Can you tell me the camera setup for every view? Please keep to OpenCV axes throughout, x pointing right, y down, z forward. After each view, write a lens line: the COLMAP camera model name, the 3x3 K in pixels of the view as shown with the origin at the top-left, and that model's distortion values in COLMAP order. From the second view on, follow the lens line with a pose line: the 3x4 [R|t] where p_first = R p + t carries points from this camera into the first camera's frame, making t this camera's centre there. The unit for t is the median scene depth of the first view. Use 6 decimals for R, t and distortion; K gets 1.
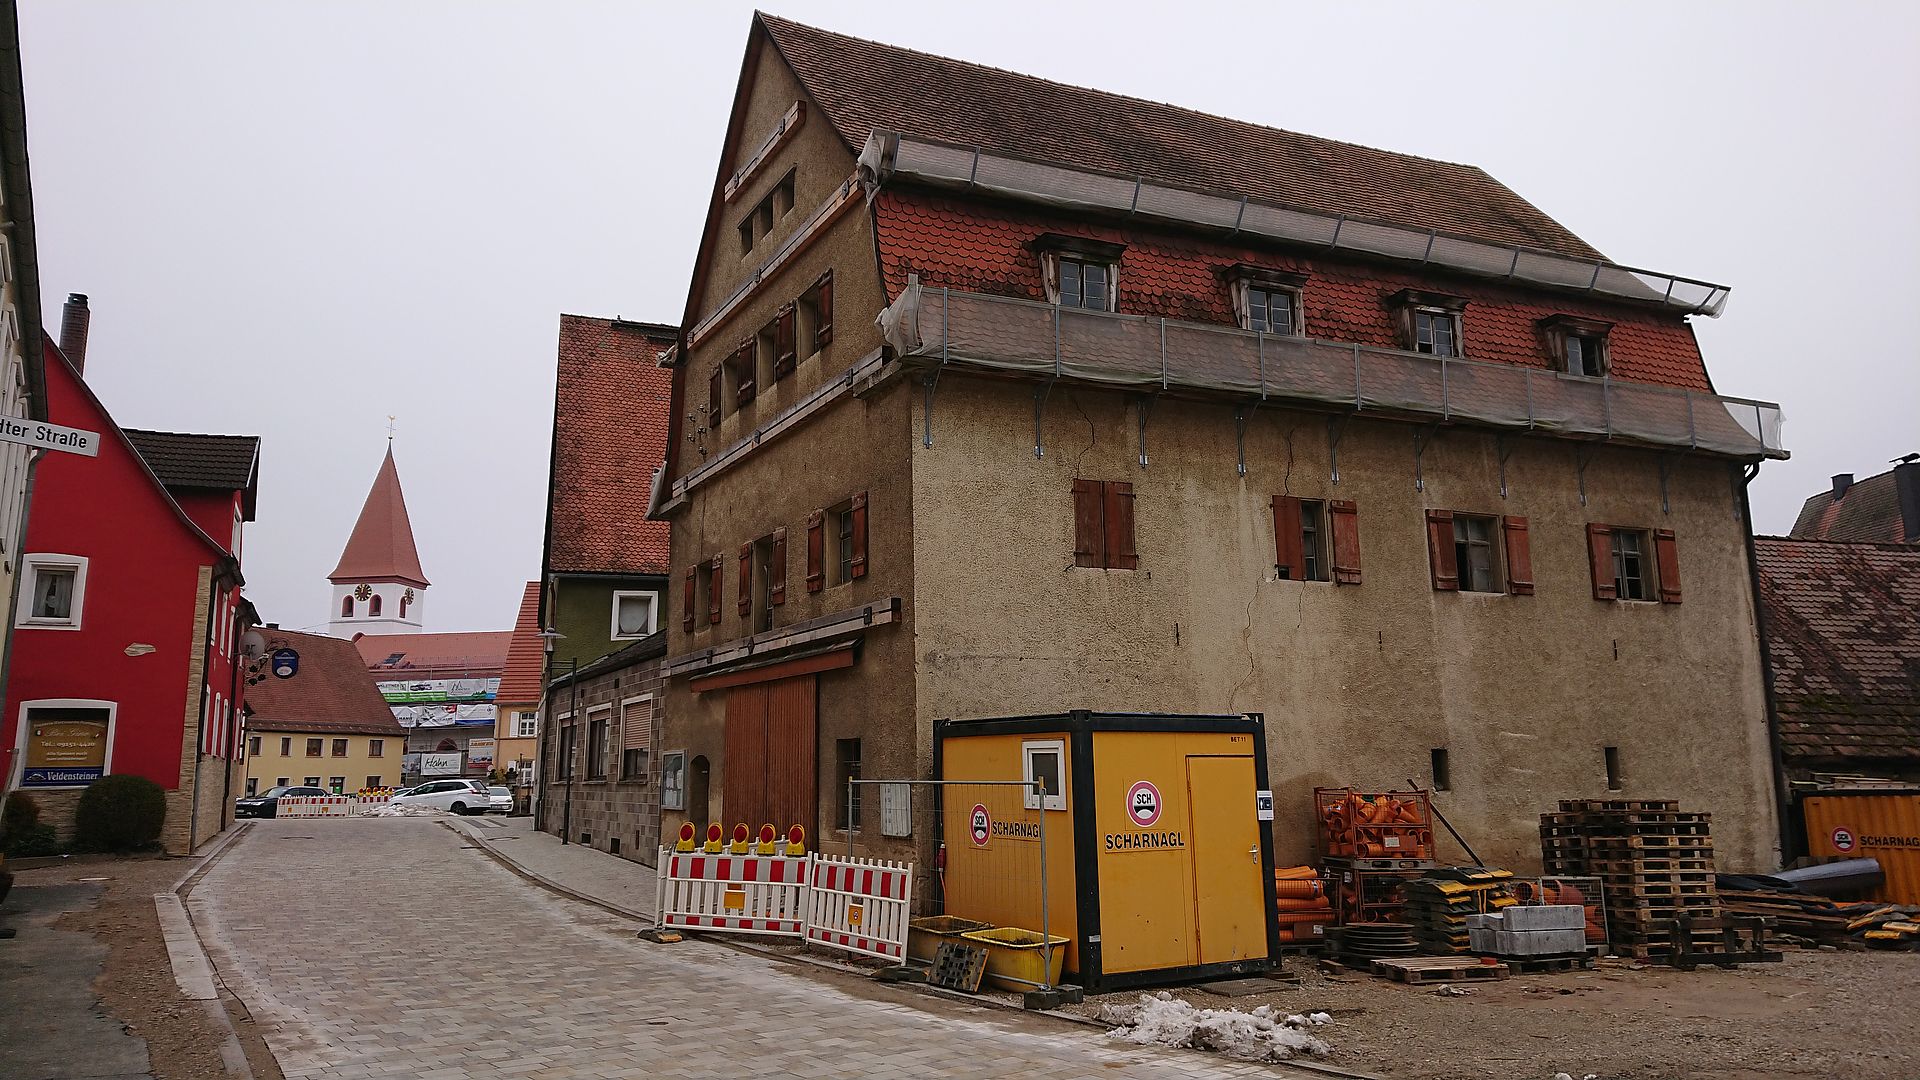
lens RADIAL K [[1274.4, 0, 962.0], [0, 1274.4, 529.2], [0, 0, 1]] dist [0.195318, -0.288005]
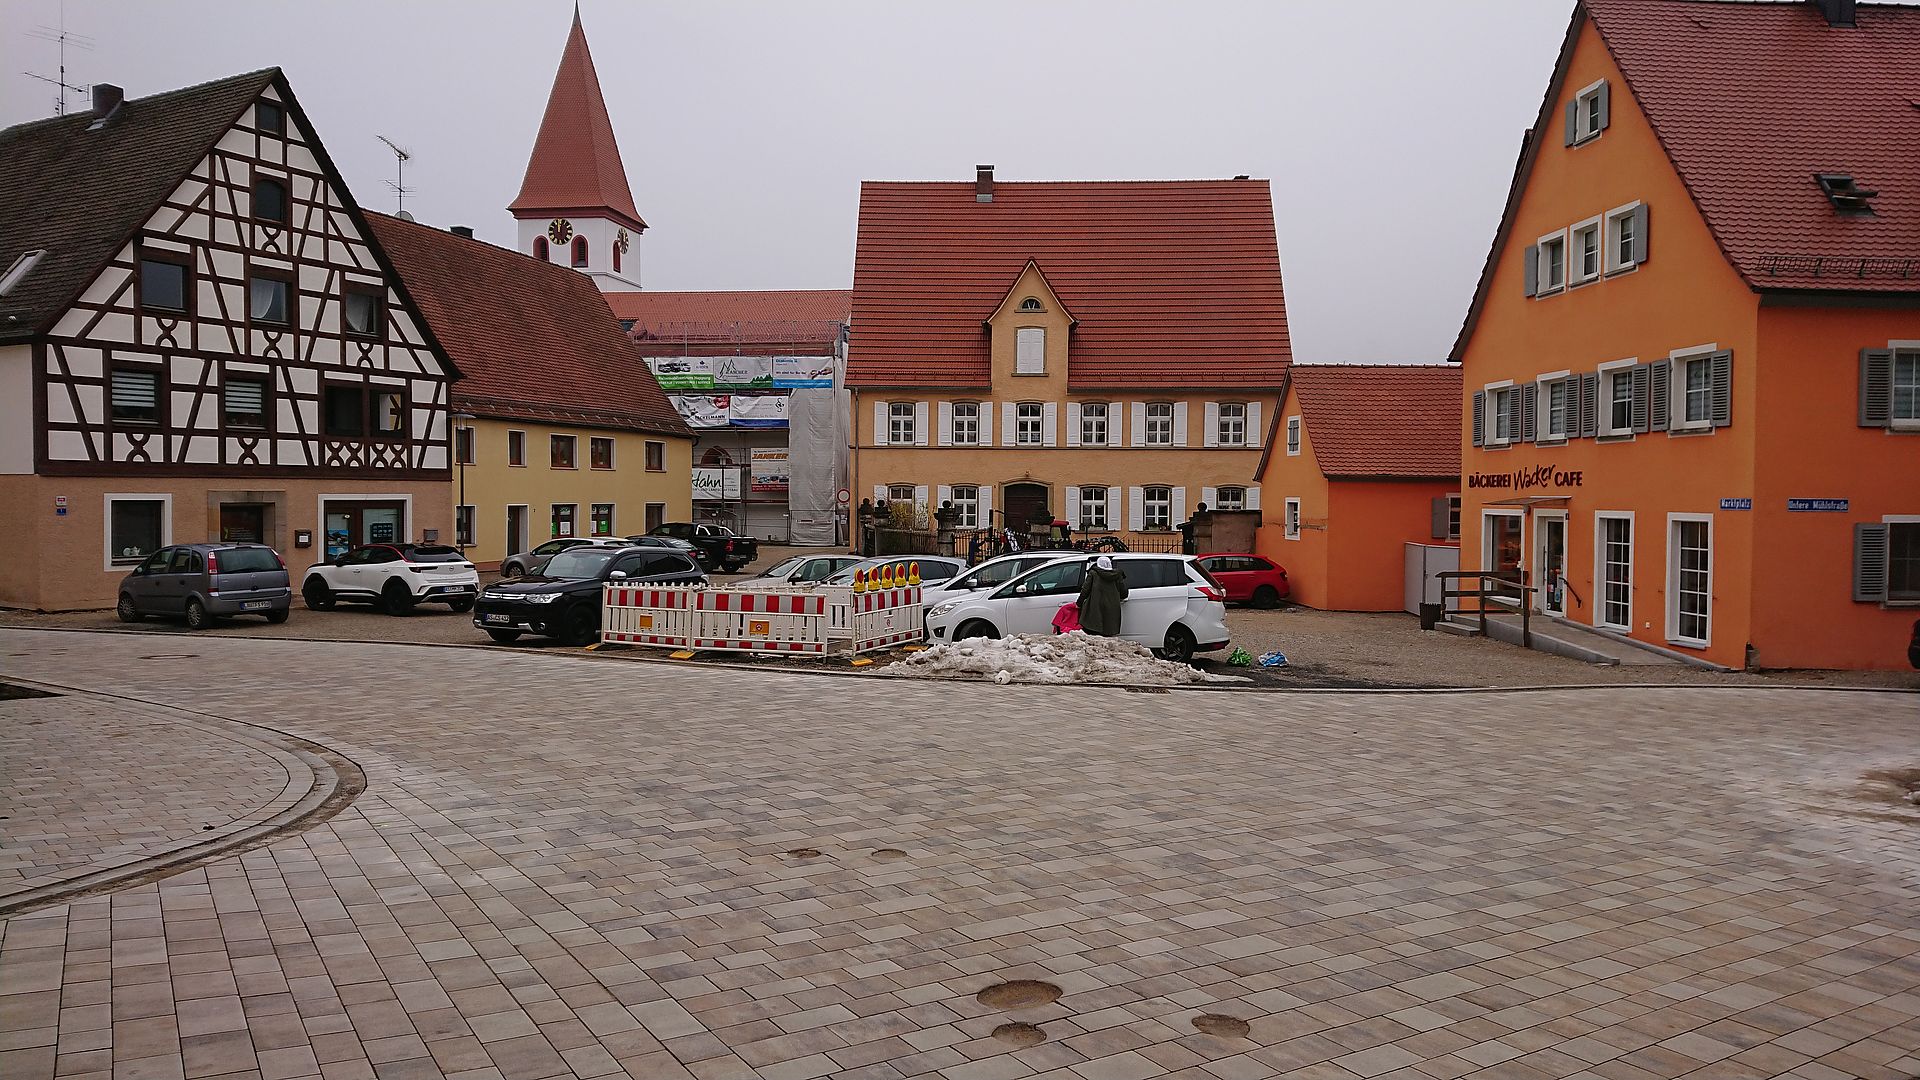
lens RADIAL K [[1259.7, 0, 996.1], [0, 1259.7, 541.7], [0, 0, 1]] dist [0.103917, -0.165921]
pose [[0.998494, 0.021378, -0.050516, -0.259570], [-0.009732, 0.975359, 0.220408, 0.076505], [0.053983, -0.219584, 0.974099, 0.441764]]
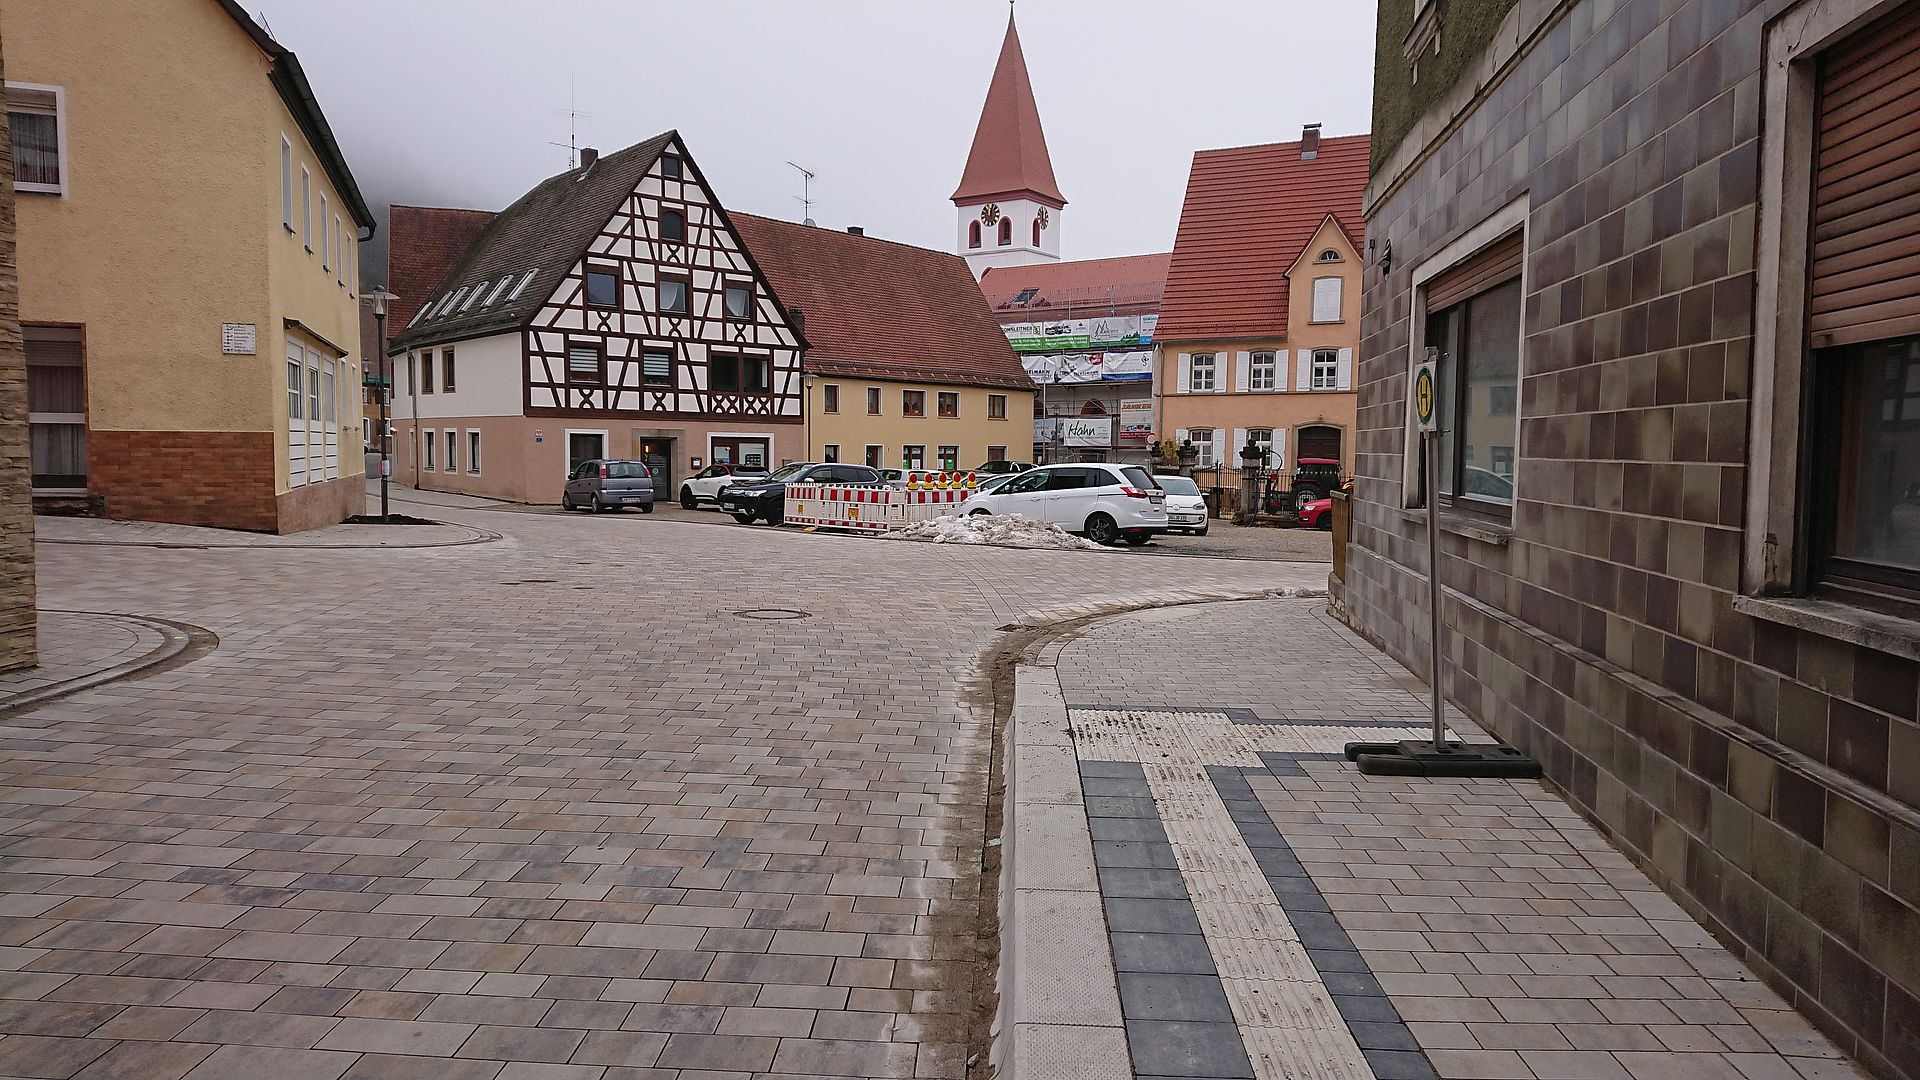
lens RADIAL K [[1260.9, 0, 960.0], [0, 1260.9, 540.0], [0, 0, 1]] dist [0.207999, -0.361316]
pose [[0.885819, 0.054824, -0.460781, -0.145489], [0.064538, 0.968790, 0.239336, 0.071020], [0.459521, -0.241746, 0.854634, 0.386602]]
